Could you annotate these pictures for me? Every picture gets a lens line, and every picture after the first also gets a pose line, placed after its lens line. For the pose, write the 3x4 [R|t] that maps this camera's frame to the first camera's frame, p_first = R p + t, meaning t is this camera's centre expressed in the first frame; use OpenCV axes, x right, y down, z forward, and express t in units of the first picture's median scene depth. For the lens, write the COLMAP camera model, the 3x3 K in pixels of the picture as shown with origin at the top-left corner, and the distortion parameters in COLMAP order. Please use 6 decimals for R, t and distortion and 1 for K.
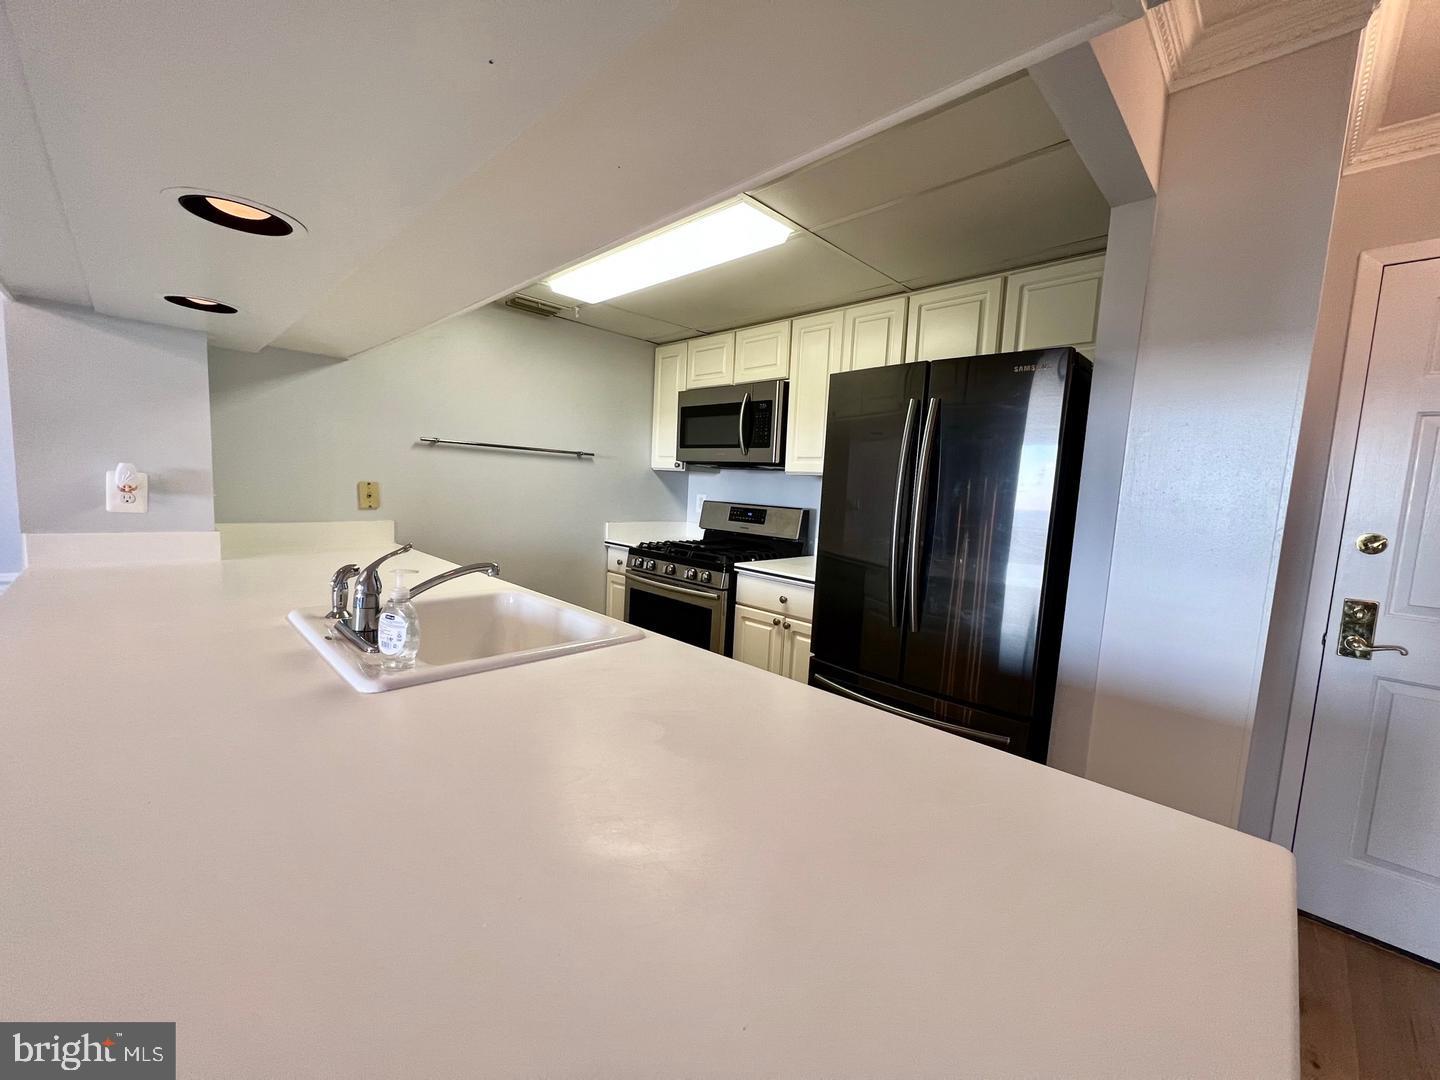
lens RADIAL K [[575.7, 0, 723.1], [0, 575.7, 542.8], [0, 0, 1]] dist [0.000556, -0.000607]
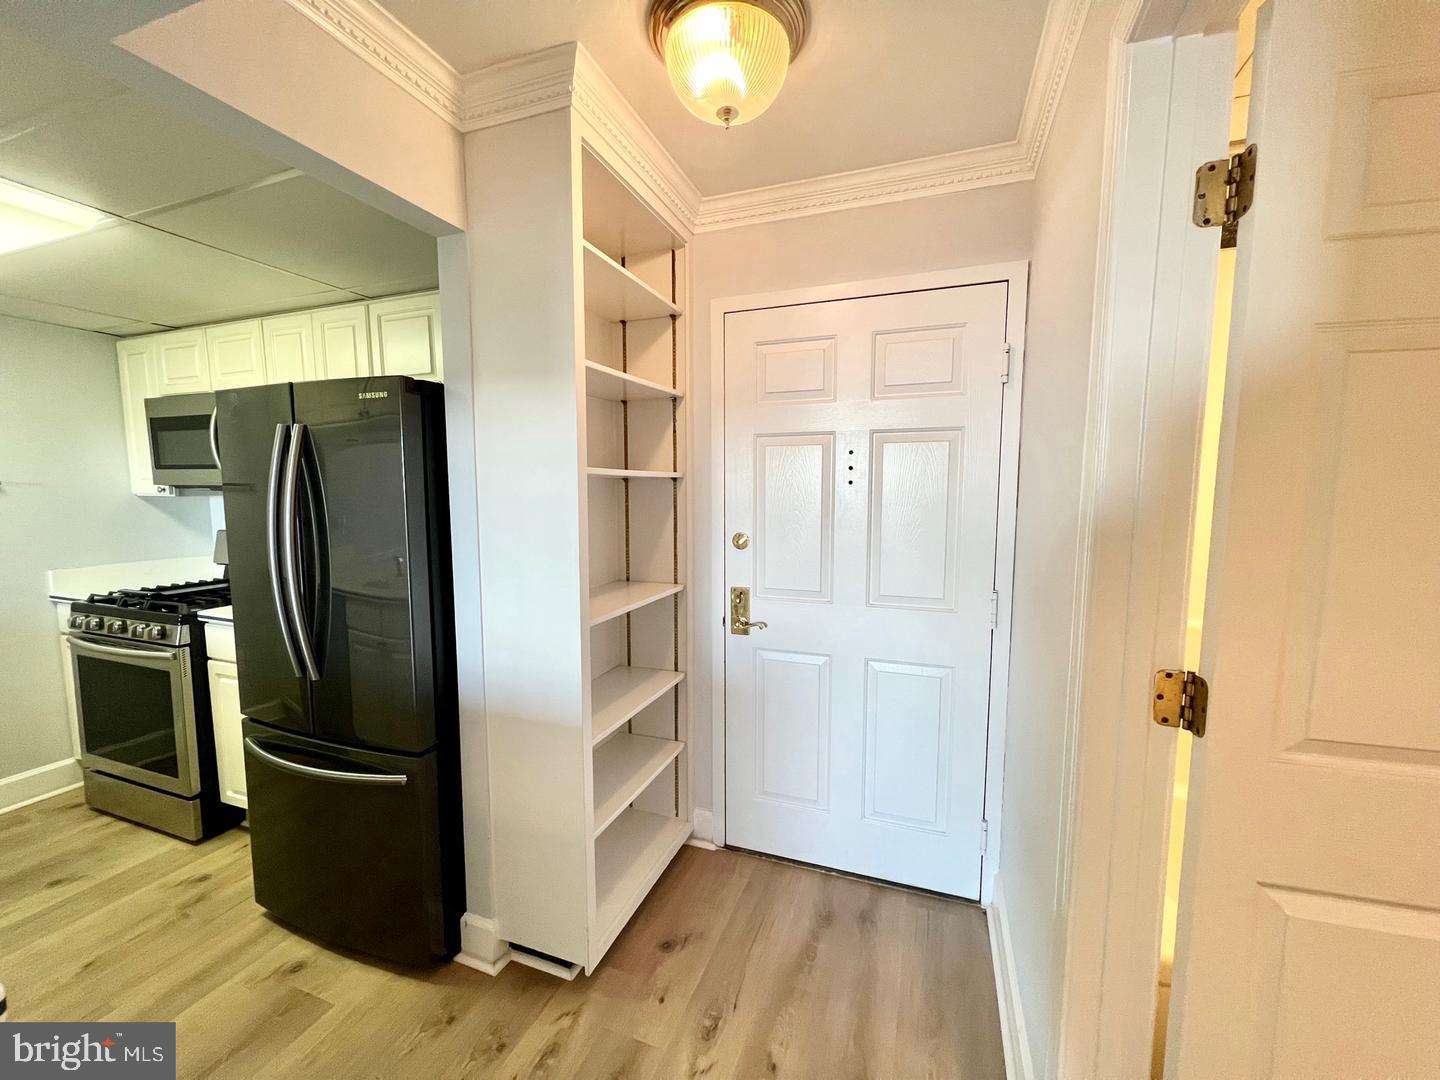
lens RADIAL K [[575.7, 0, 724.8], [0, 575.7, 542.6], [0, 0, 1]] dist [0.000556, -0.000607]
pose [[0.907321, -0.092044, 0.410241, 0.359404], [0.087677, 0.995712, 0.029491, -0.020198], [-0.411196, 0.009211, 0.911500, -0.062617]]
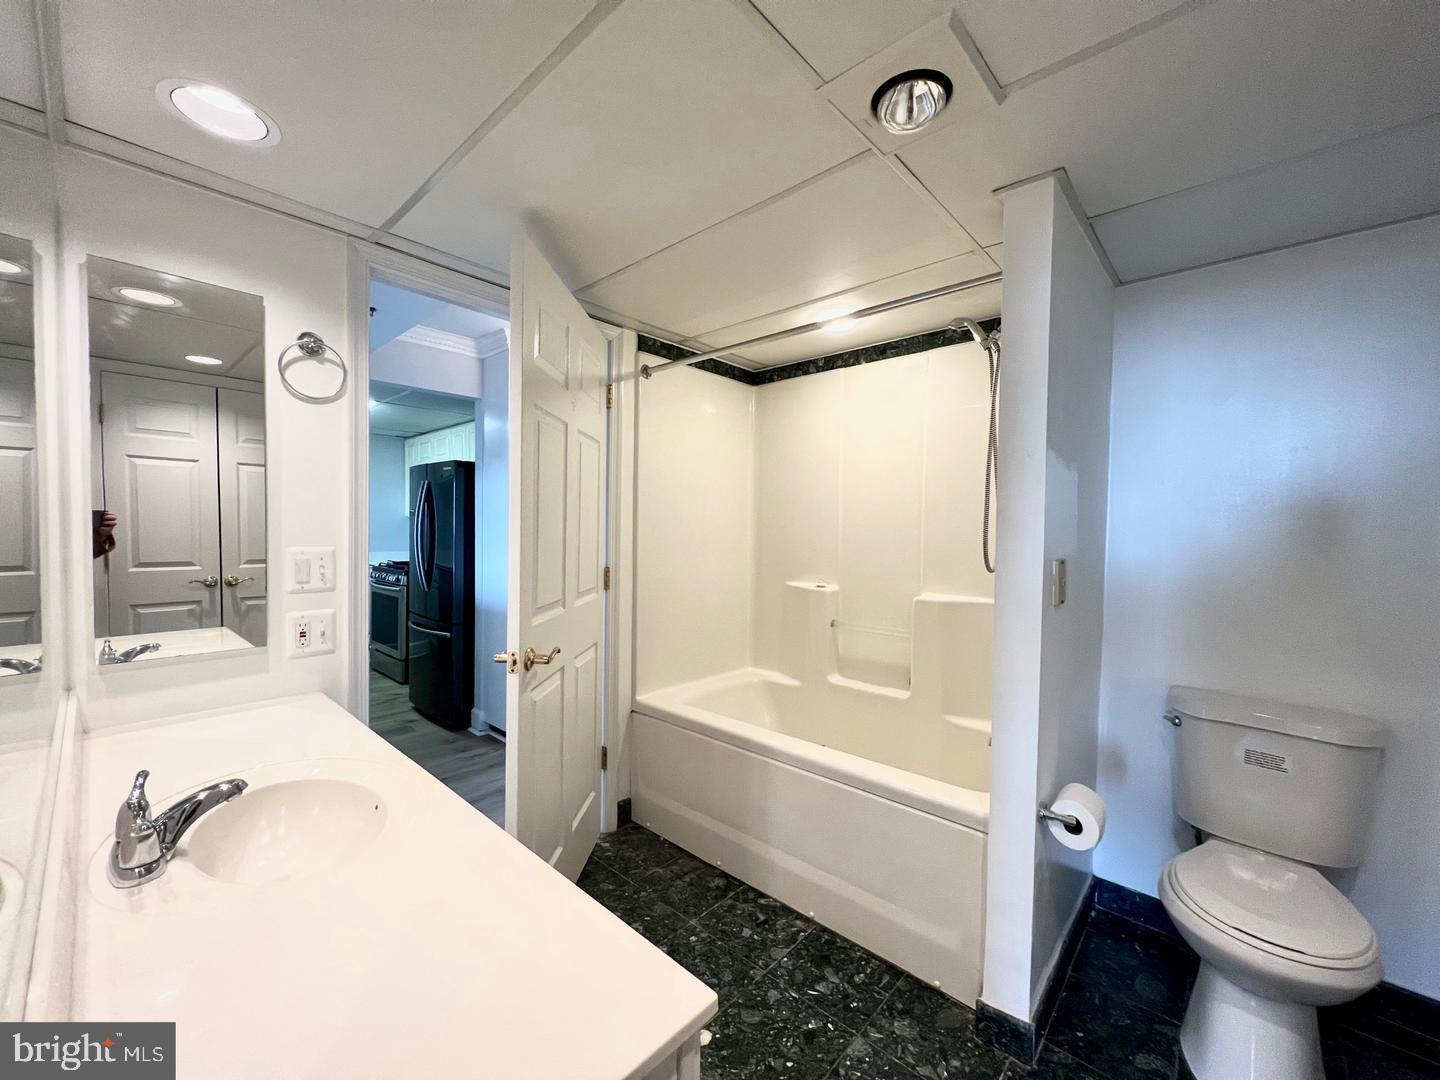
lens RADIAL K [[575.7, 0, 721.7], [0, 575.7, 539.6], [0, 0, 1]] dist [0.000556, -0.000607]
pose [[0.998260, -0.041194, 0.042182, 0.837305], [0.044311, 0.996134, -0.075848, 0.111034], [-0.038894, 0.077585, 0.996227, -0.721543]]
